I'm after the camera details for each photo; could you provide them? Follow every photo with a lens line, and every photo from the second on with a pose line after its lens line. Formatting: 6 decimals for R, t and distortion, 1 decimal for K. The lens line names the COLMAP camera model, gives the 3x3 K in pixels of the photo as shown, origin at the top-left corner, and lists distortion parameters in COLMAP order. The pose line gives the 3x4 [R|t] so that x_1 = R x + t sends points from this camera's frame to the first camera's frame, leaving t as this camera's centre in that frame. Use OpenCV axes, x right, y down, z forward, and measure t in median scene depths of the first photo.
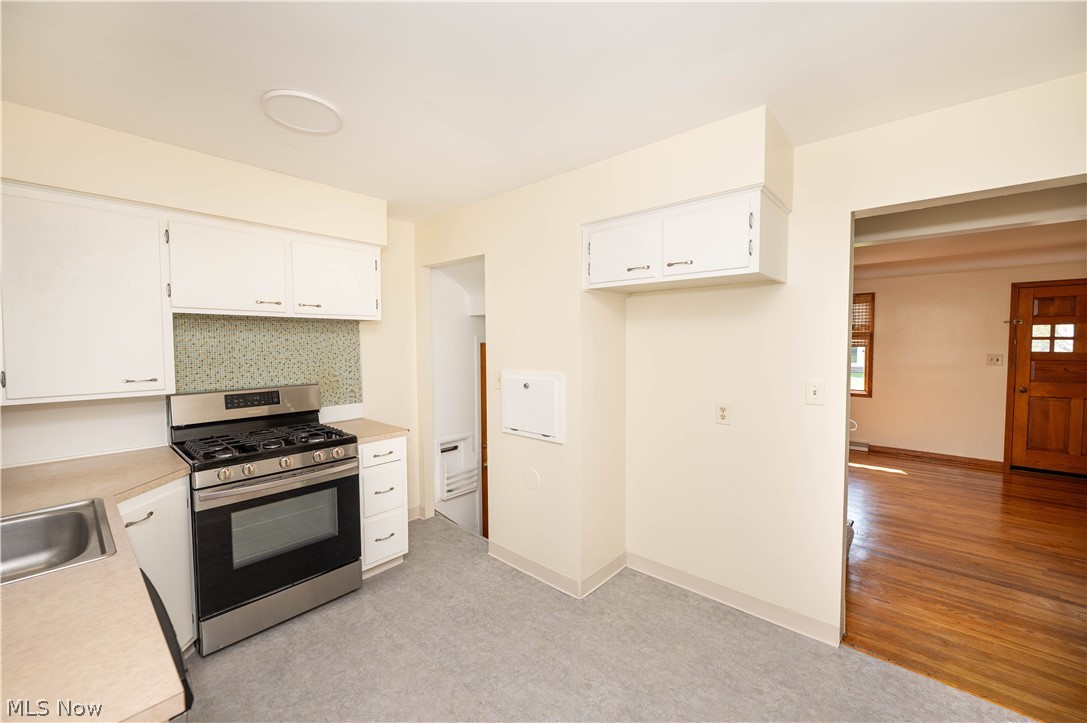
lens RADIAL K [[439.0, 0, 539.7], [0, 439.0, 359.8], [0, 0, 1]] dist [-0.001686, 0.000134]
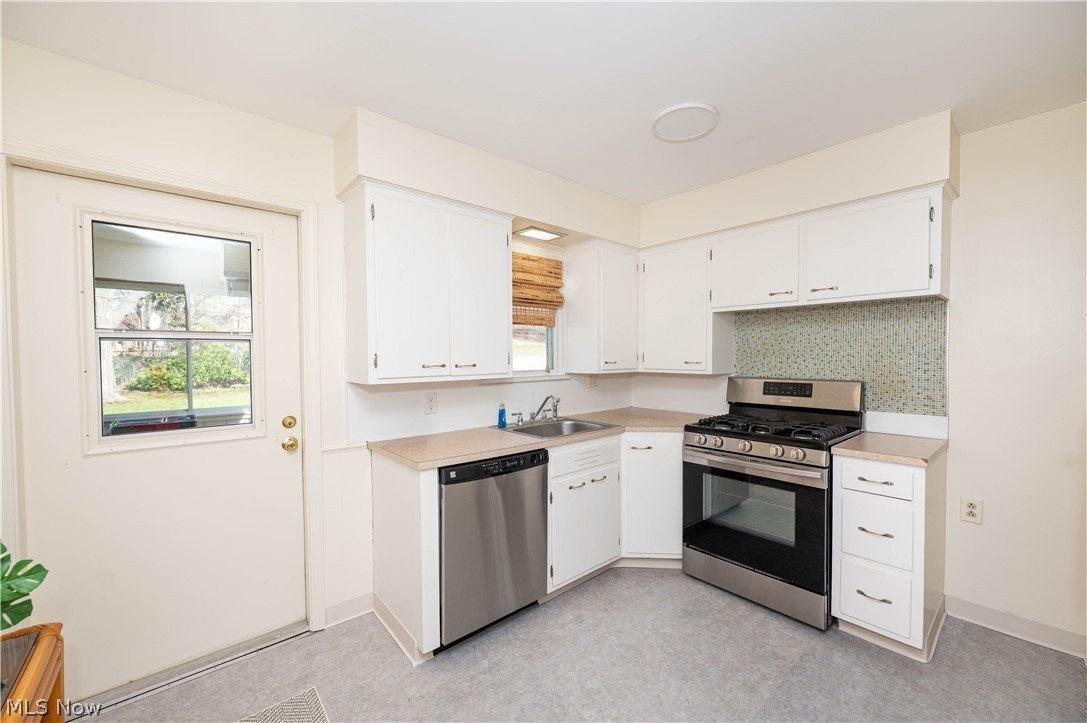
lens RADIAL K [[439.0, 0, 539.7], [0, 439.0, 359.8], [0, 0, 1]] dist [-0.001686, 0.000134]
pose [[-0.145885, 0.016184, -0.989169, 0.429685], [-0.036910, 0.999081, 0.021789, 0.019479], [0.988613, 0.039689, -0.145153, 0.541534]]
